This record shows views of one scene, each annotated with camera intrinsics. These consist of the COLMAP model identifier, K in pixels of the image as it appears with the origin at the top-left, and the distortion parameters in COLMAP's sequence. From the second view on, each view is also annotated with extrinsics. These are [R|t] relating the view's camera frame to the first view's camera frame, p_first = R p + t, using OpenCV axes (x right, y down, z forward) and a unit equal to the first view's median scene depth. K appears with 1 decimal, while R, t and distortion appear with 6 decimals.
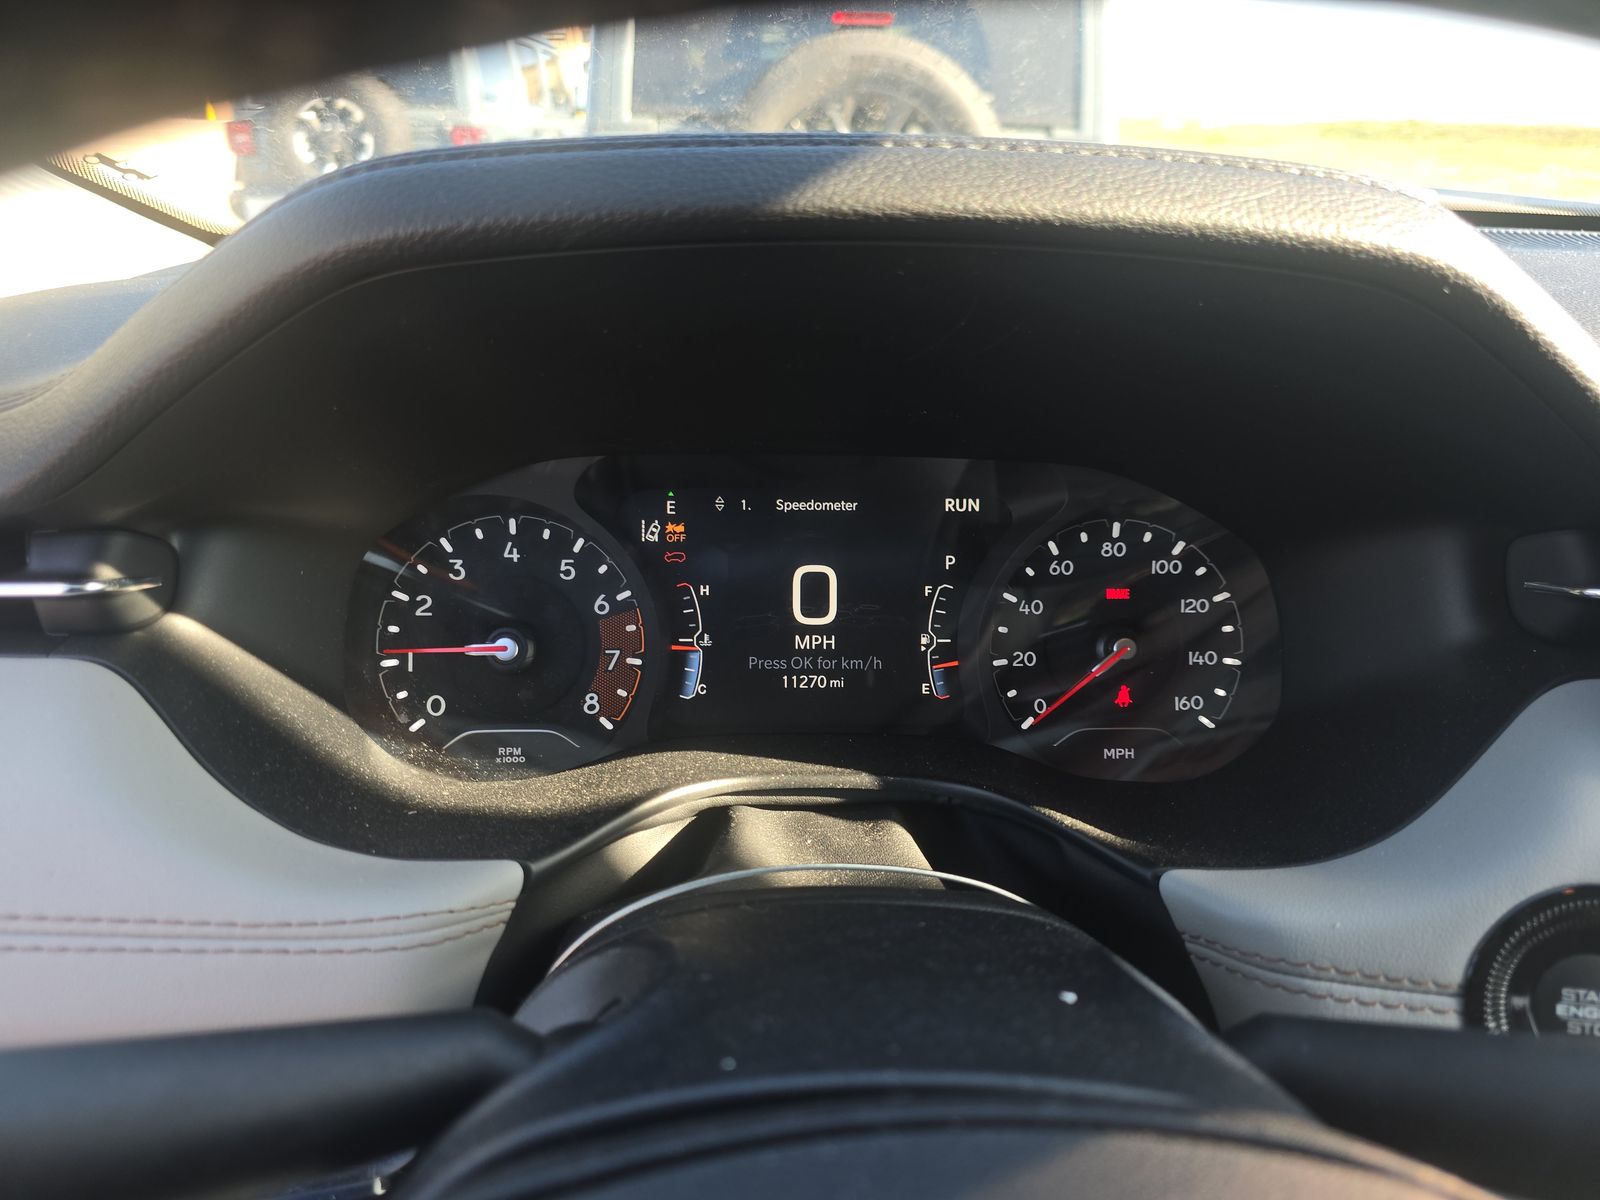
lens RADIAL K [[1073.5, 0, 804.8], [0, 1073.5, 599.4], [0, 0, 1]] dist [0.084056, -0.106277]
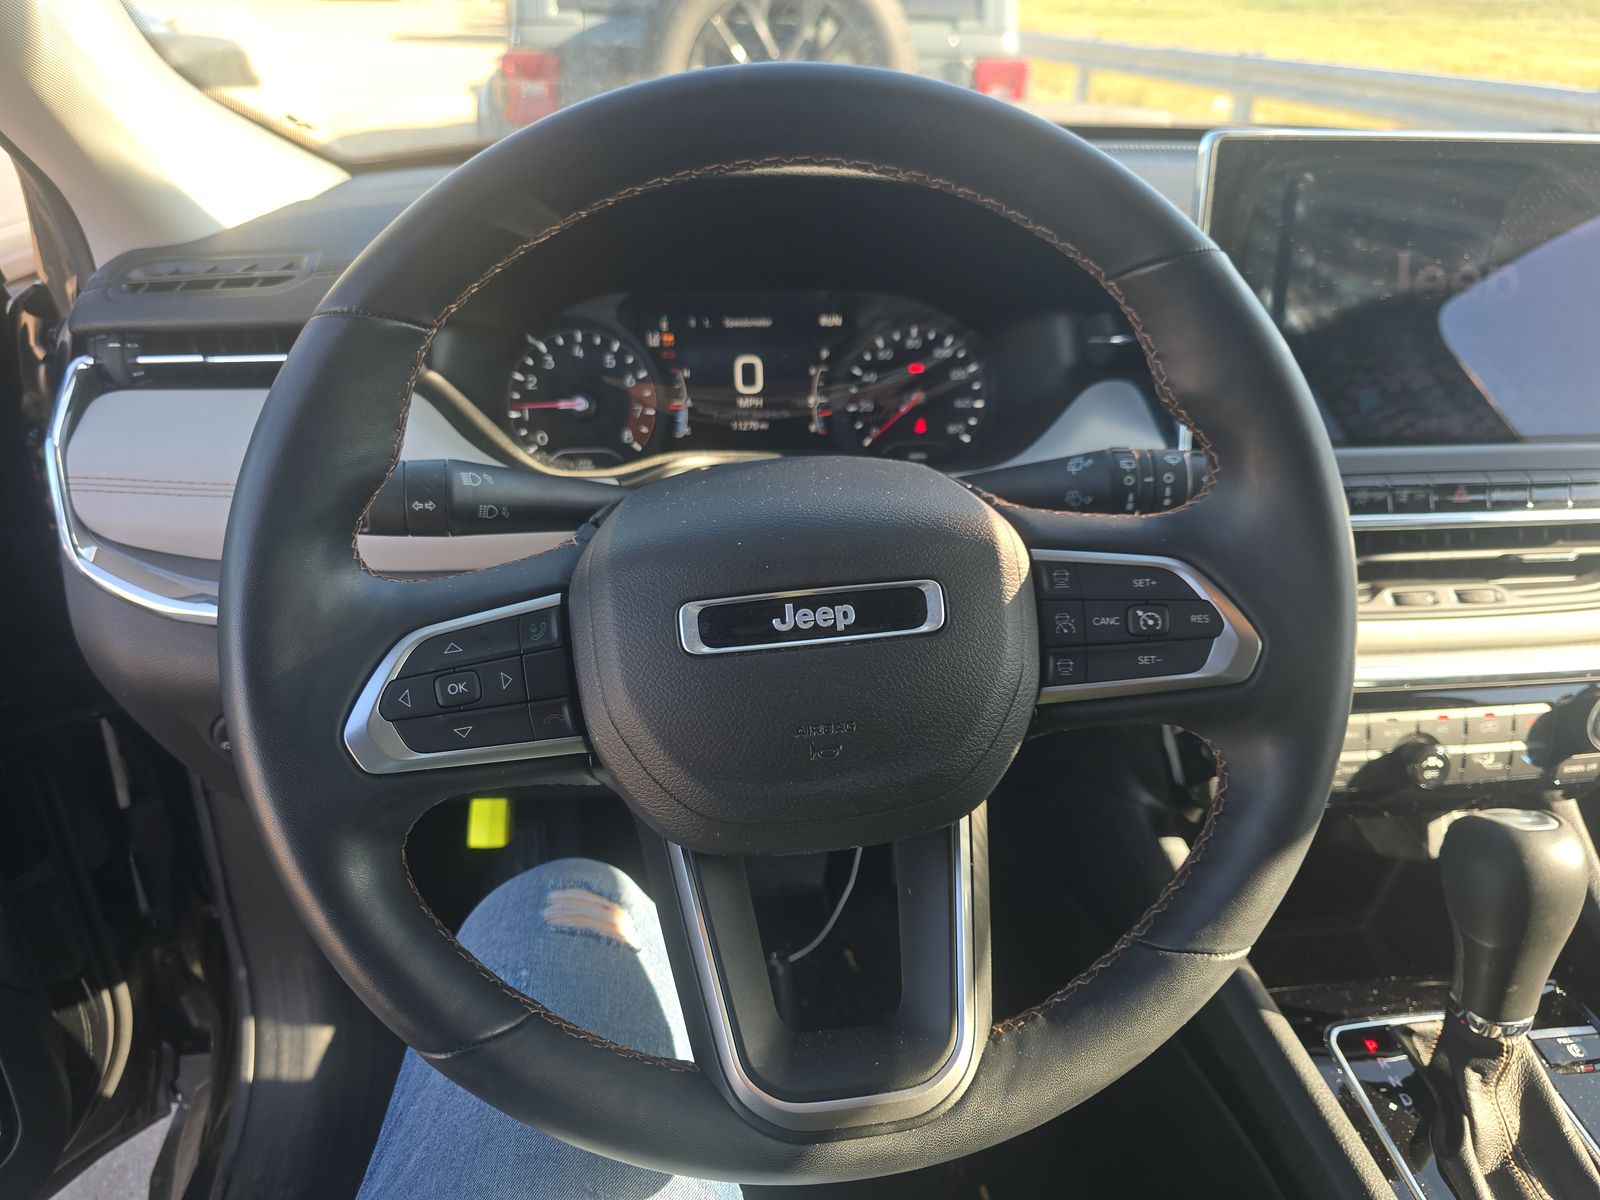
lens RADIAL K [[1073.5, 0, 804.8], [0, 1073.5, 599.4], [0, 0, 1]] dist [0.084056, -0.106277]
pose [[0.997599, -0.039594, 0.056816, -0.014499], [0.034441, 0.995439, 0.088971, 0.213340], [-0.060080, -0.086801, 0.994412, -0.819262]]
